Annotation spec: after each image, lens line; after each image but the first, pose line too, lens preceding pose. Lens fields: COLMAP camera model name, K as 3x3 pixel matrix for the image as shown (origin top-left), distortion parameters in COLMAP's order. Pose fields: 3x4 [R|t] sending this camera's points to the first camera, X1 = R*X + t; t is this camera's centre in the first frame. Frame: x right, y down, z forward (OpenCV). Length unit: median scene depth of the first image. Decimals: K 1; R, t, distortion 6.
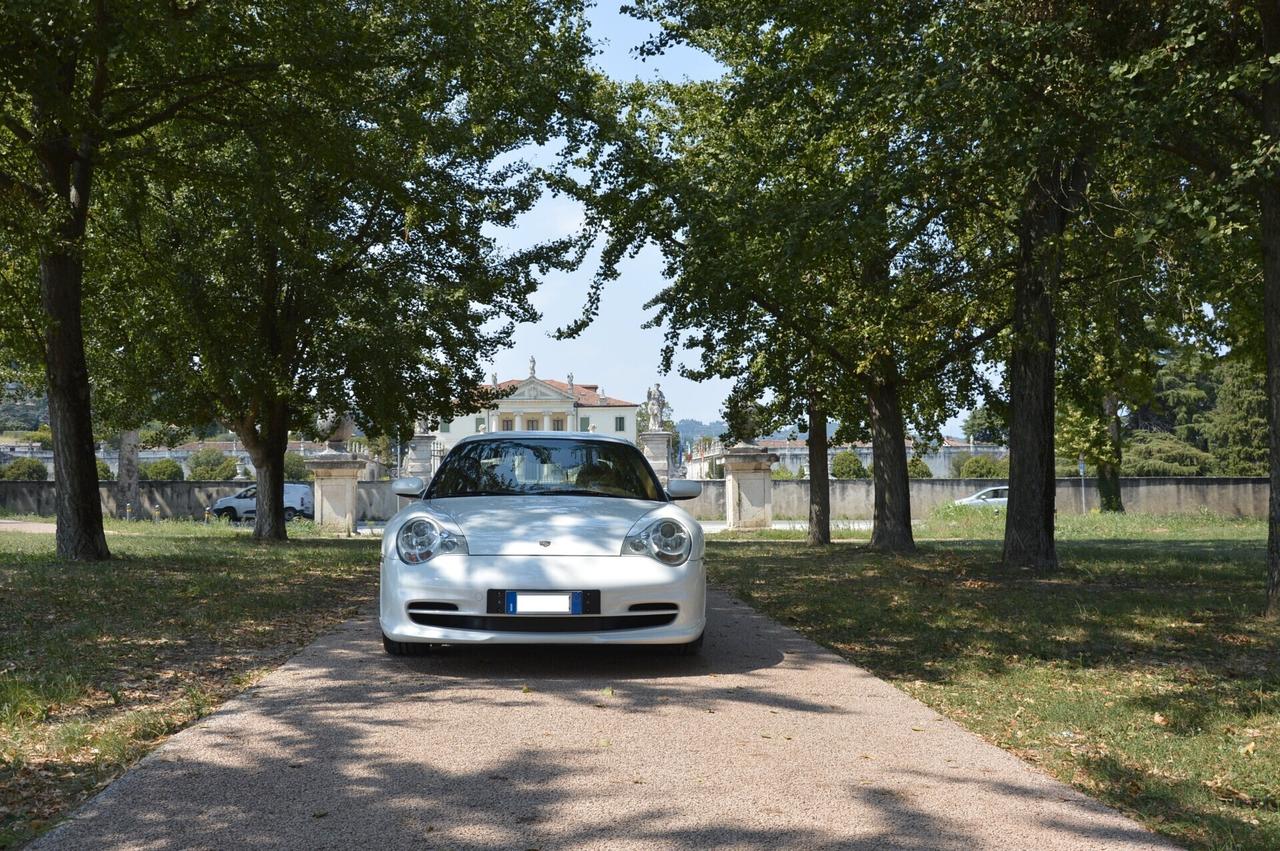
lens RADIAL K [[1271.8, 0, 602.6], [0, 1271.8, 429.2], [0, 0, 1]] dist [0.000479, 0.000000]
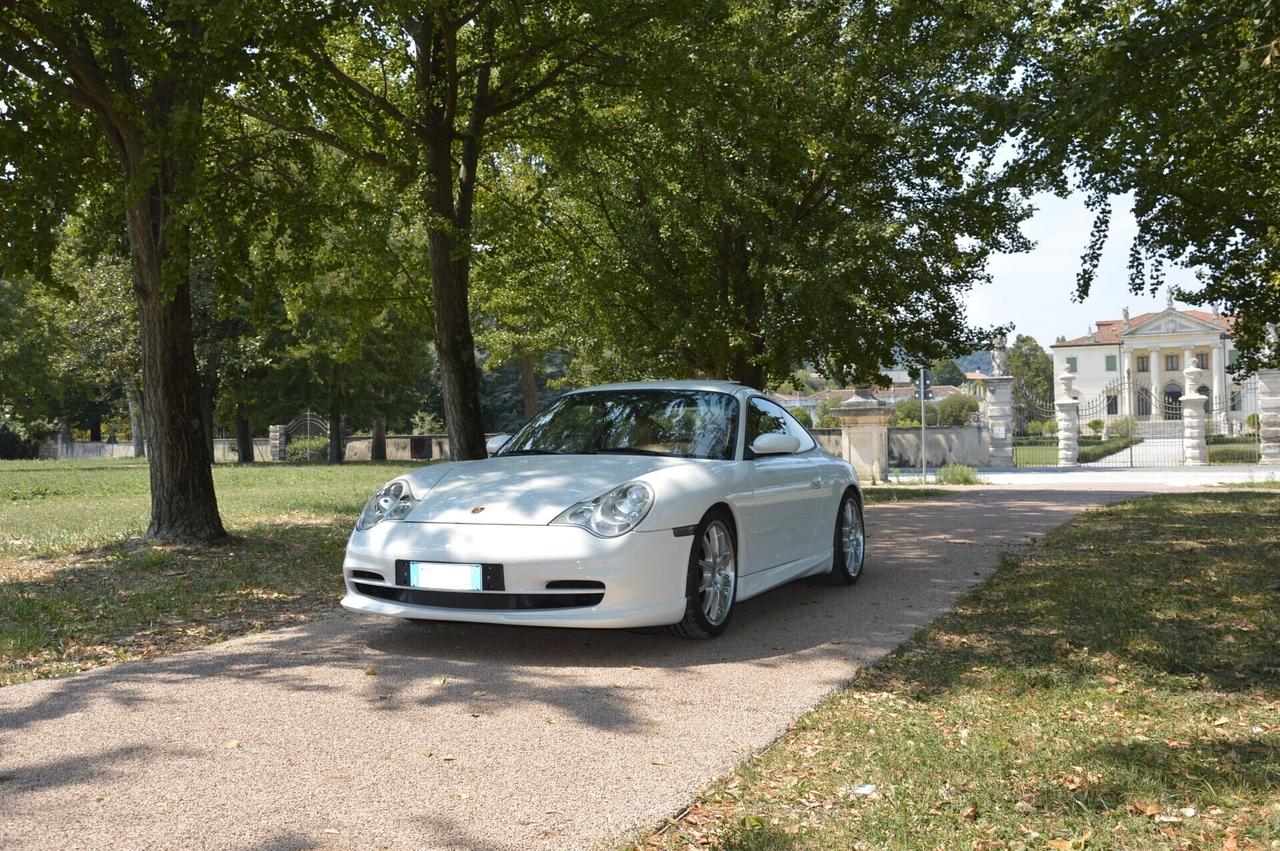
lens RADIAL K [[1271.8, 0, 656.9], [0, 1271.8, 428.9], [0, 0, 1]] dist [0.000479, 0.000000]
pose [[0.899938, -0.018435, -0.435628, 0.077416], [0.037233, 0.998706, 0.034653, 0.000969], [0.434425, -0.047406, 0.899460, 0.041289]]
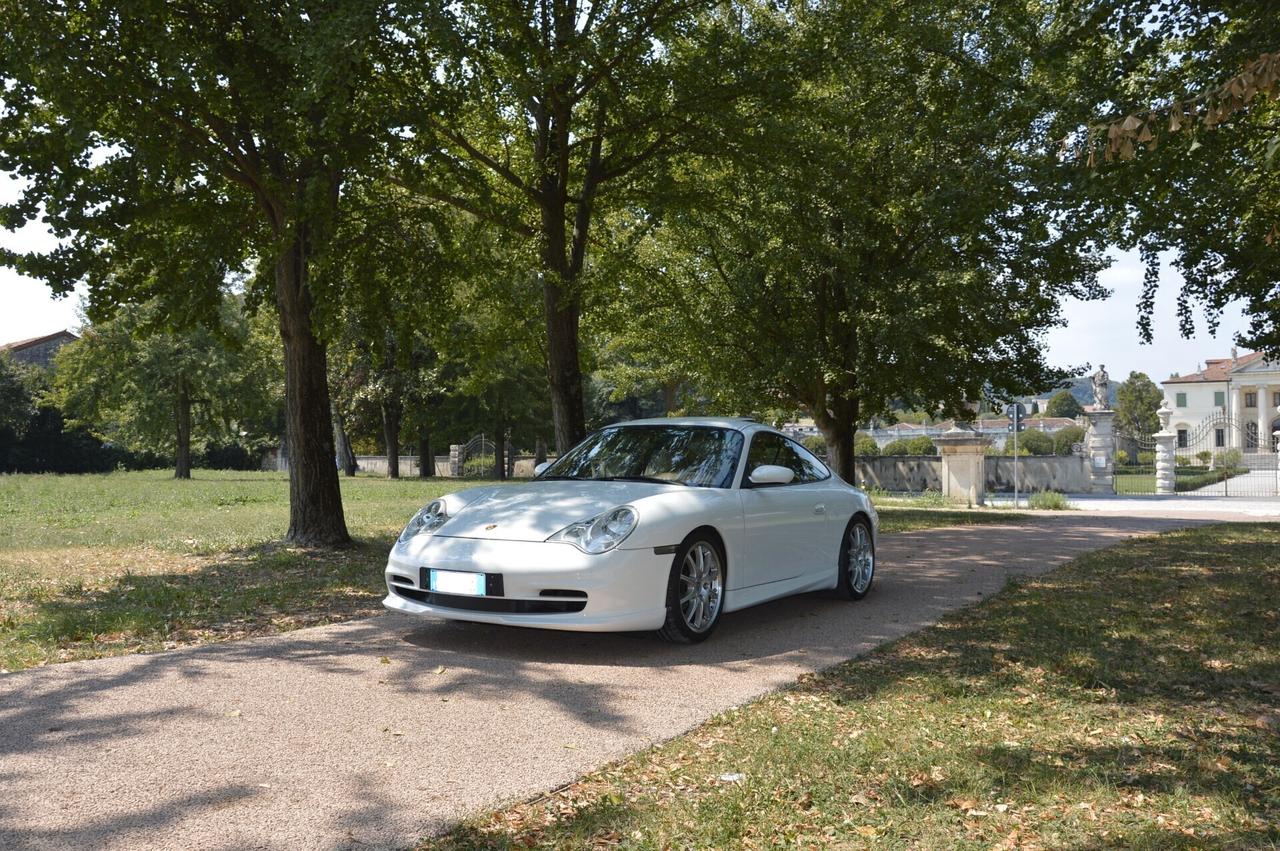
lens RADIAL K [[1137.0, 0, 664.6], [0, 1137.0, 439.0], [0, 0, 1]] dist [-0.063434, 0.054058]
pose [[0.843128, -0.010448, -0.537611, 0.098250], [0.024904, 0.999497, 0.019632, 0.000188], [0.537136, -0.029941, 0.842964, 0.046915]]
